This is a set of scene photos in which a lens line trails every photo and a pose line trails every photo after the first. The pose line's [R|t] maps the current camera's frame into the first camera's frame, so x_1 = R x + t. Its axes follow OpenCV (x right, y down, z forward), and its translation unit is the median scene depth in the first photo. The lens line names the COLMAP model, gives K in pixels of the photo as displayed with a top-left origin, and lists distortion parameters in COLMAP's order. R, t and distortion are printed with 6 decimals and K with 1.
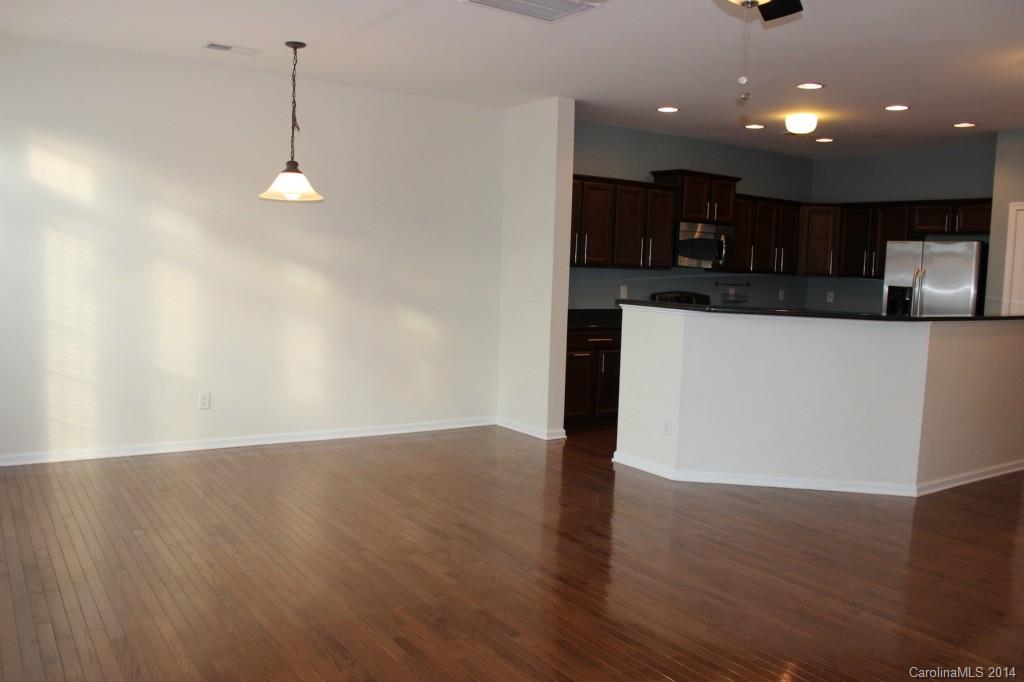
lens RADIAL K [[849.3, 0, 512.0], [0, 849.3, 341.0], [0, 0, 1]] dist [-0.161179, 0.142147]
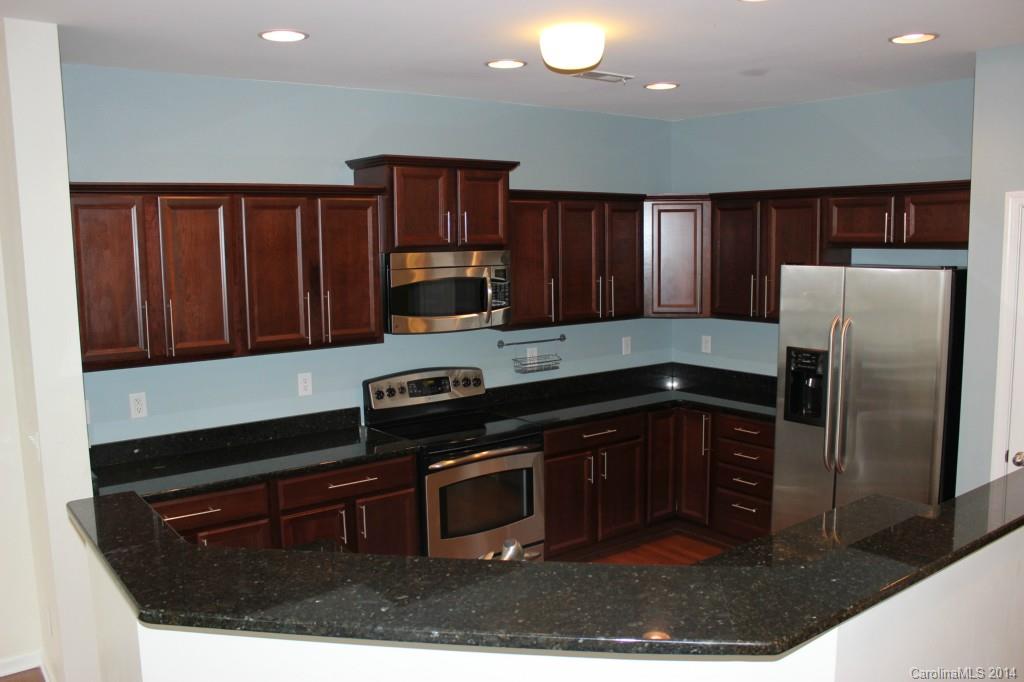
lens RADIAL K [[849.3, 0, 512.0], [0, 849.3, 341.0], [0, 0, 1]] dist [-0.161179, 0.142147]
pose [[0.996994, -0.054126, 0.055437, 0.240291], [0.052558, 0.998186, 0.029356, -0.095721], [-0.056925, -0.026354, 0.998031, 0.450432]]
